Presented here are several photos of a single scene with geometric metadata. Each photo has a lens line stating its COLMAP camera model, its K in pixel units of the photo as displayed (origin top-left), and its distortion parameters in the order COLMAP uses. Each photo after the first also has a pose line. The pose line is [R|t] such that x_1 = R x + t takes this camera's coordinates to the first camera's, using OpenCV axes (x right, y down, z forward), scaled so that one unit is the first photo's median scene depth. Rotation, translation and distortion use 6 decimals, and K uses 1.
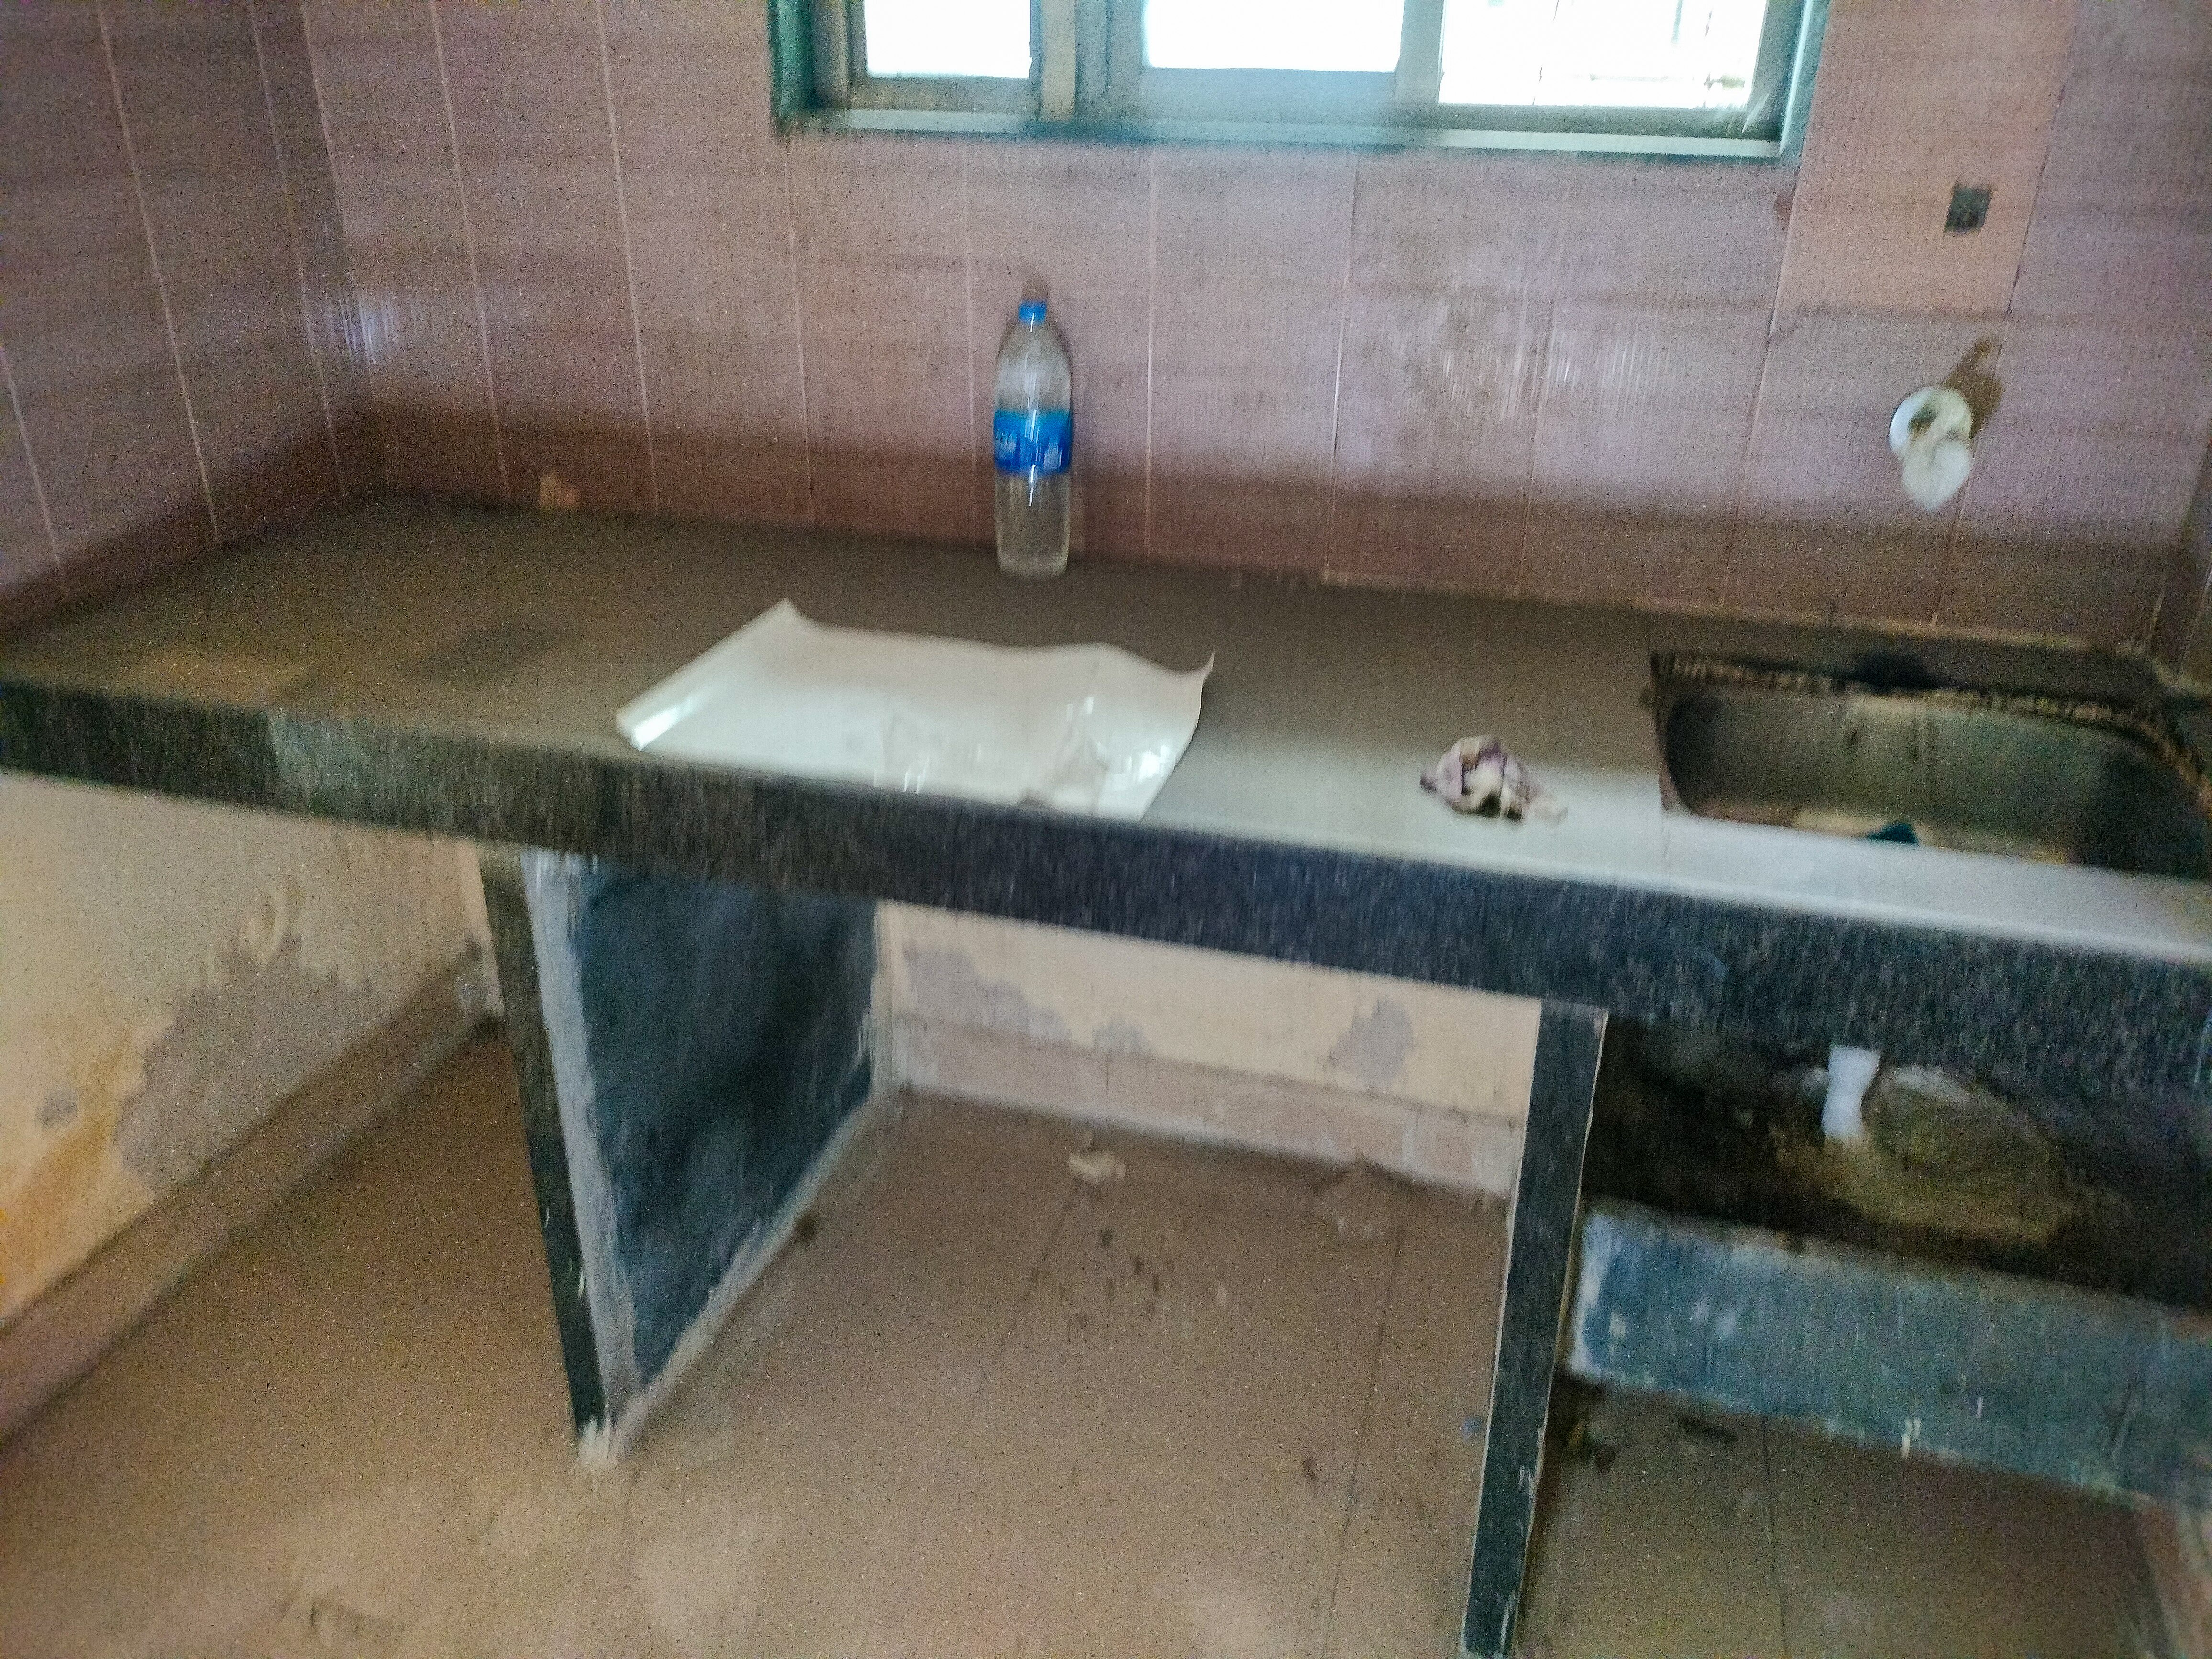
lens RADIAL K [[1633.4, 0, 1103.6], [0, 1633.4, 843.3], [0, 0, 1]] dist [0.075127, -0.111008]
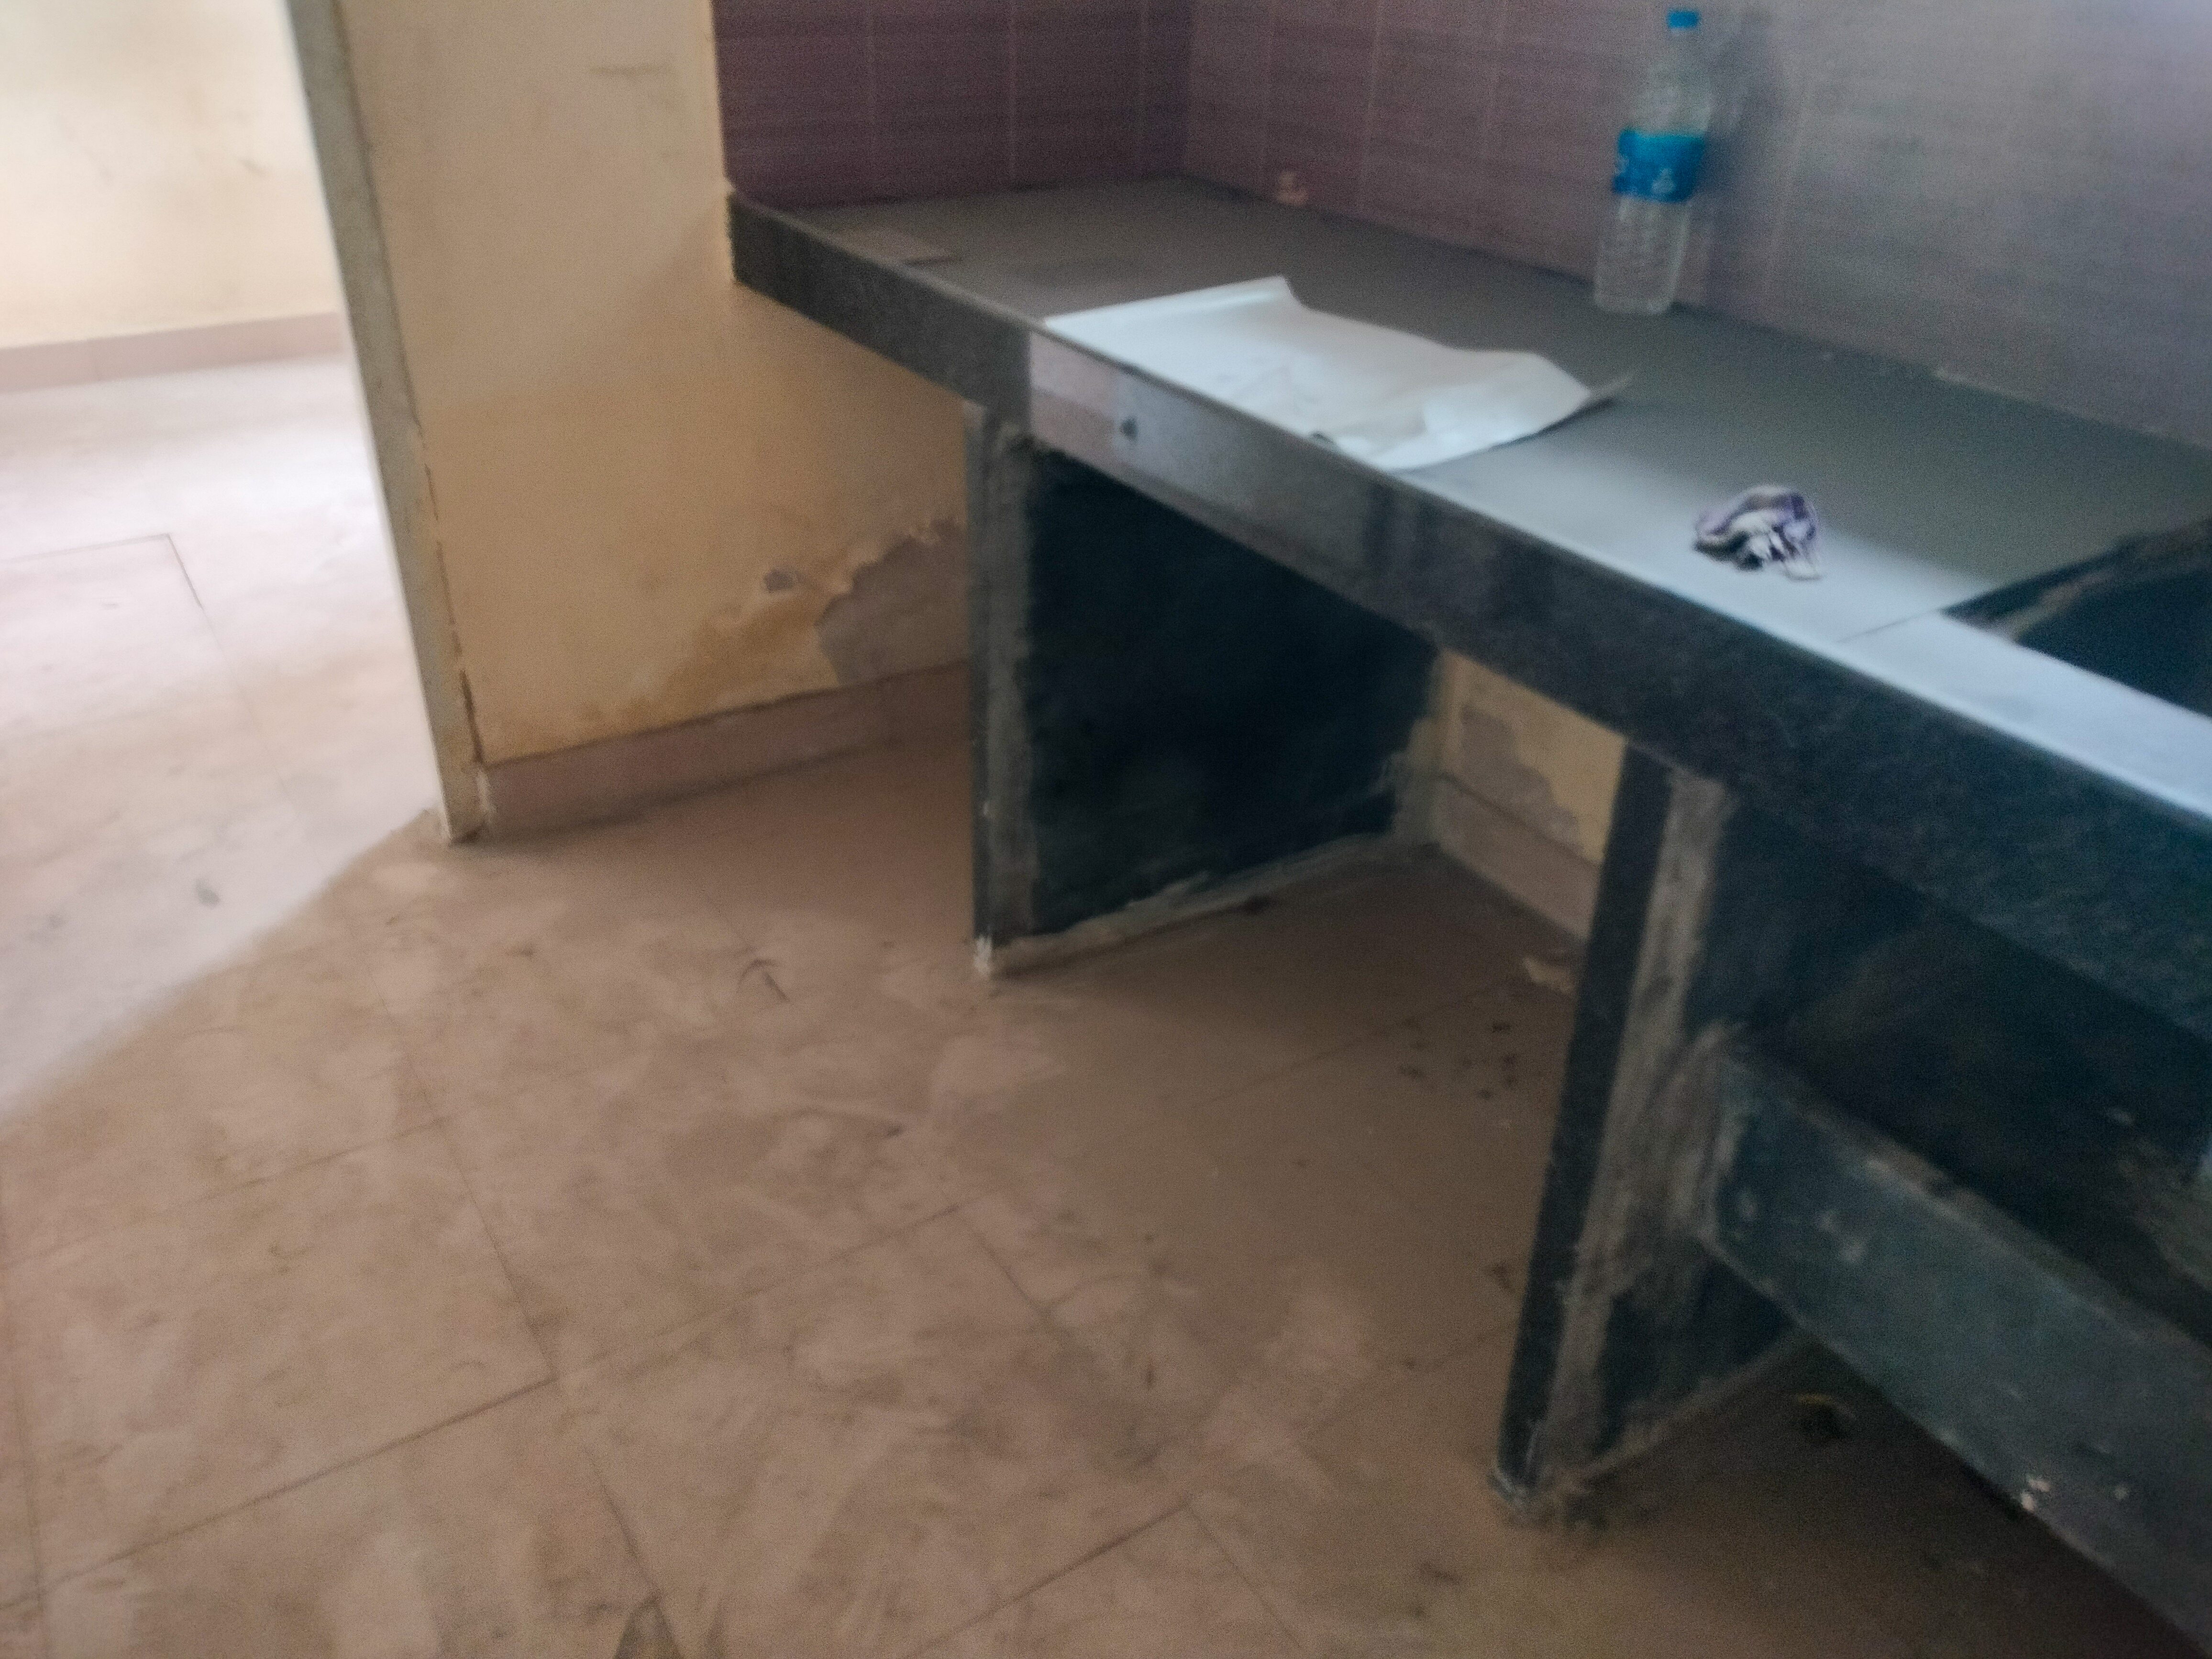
lens RADIAL K [[1634.4, 0, 1098.6], [0, 1634.4, 865.2], [0, 0, 1]] dist [0.061625, -0.109857]
pose [[0.752342, 0.351708, -0.557031, 0.370991], [-0.310238, 0.935081, 0.171393, 0.063188], [0.581149, 0.043866, 0.812614, 0.065908]]
